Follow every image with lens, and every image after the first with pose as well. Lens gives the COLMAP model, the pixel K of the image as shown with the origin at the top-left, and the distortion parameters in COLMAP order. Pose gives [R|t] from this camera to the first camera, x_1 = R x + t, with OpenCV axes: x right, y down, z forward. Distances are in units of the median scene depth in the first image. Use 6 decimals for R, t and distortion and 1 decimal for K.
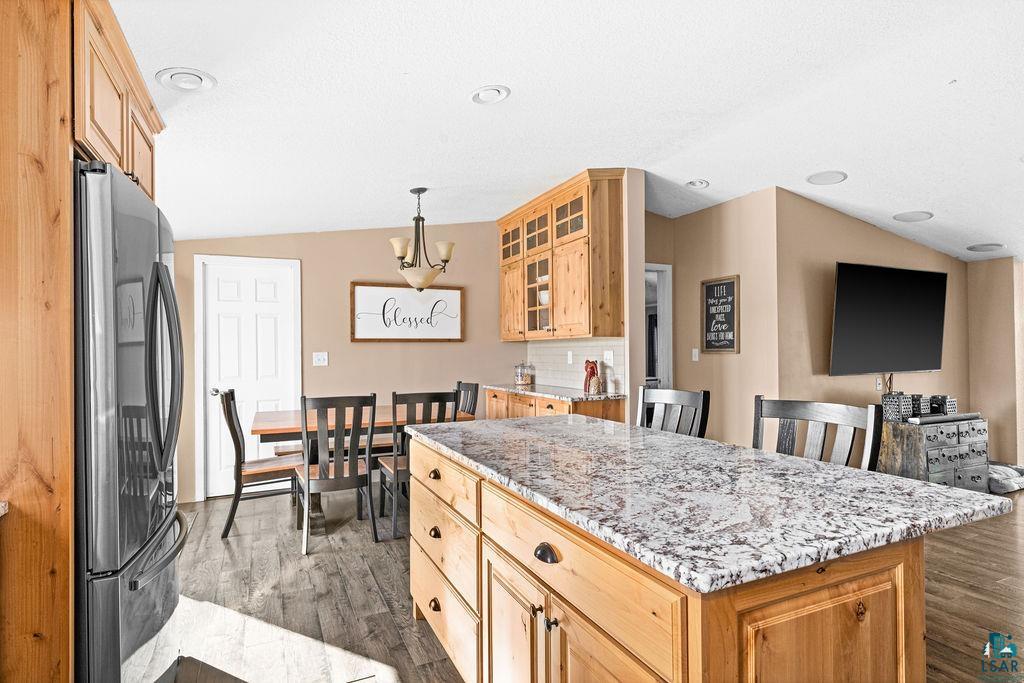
lens RADIAL K [[531.5, 0, 515.0], [0, 531.5, 348.2], [0, 0, 1]] dist [-0.002946, -0.000152]
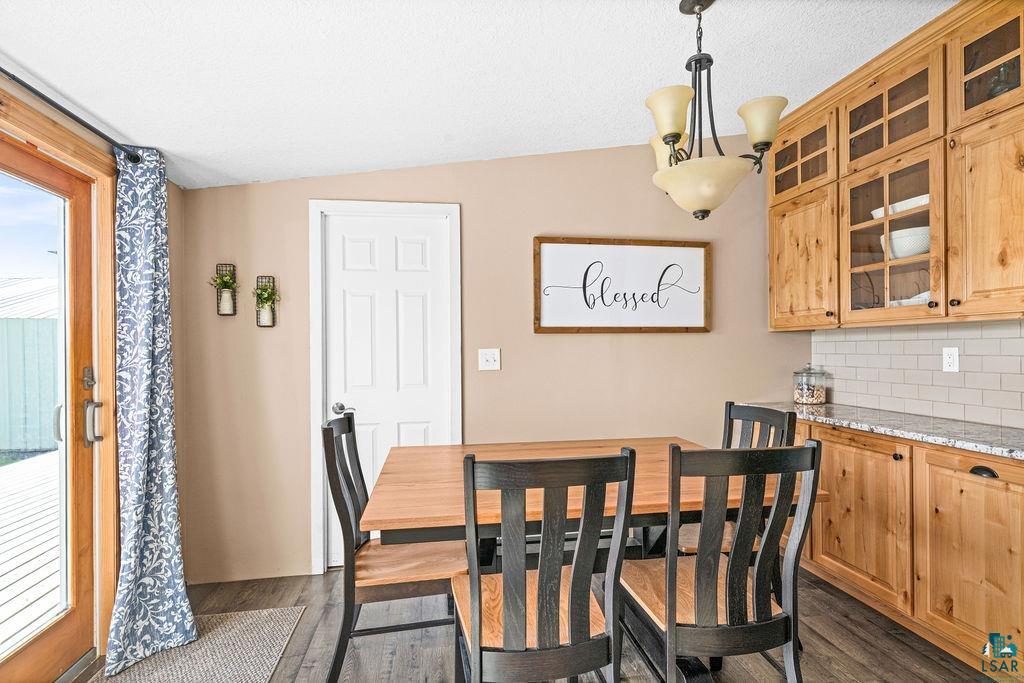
lens RADIAL K [[496.9, 0, 513.1], [0, 496.9, 344.8], [0, 0, 1]] dist [0.000278, -0.000257]
pose [[0.962819, -0.000487, -0.270146, -0.177869], [0.000378, 1.000000, -0.000454, 0.003337], [0.270146, 0.000335, 0.962819, 0.433862]]
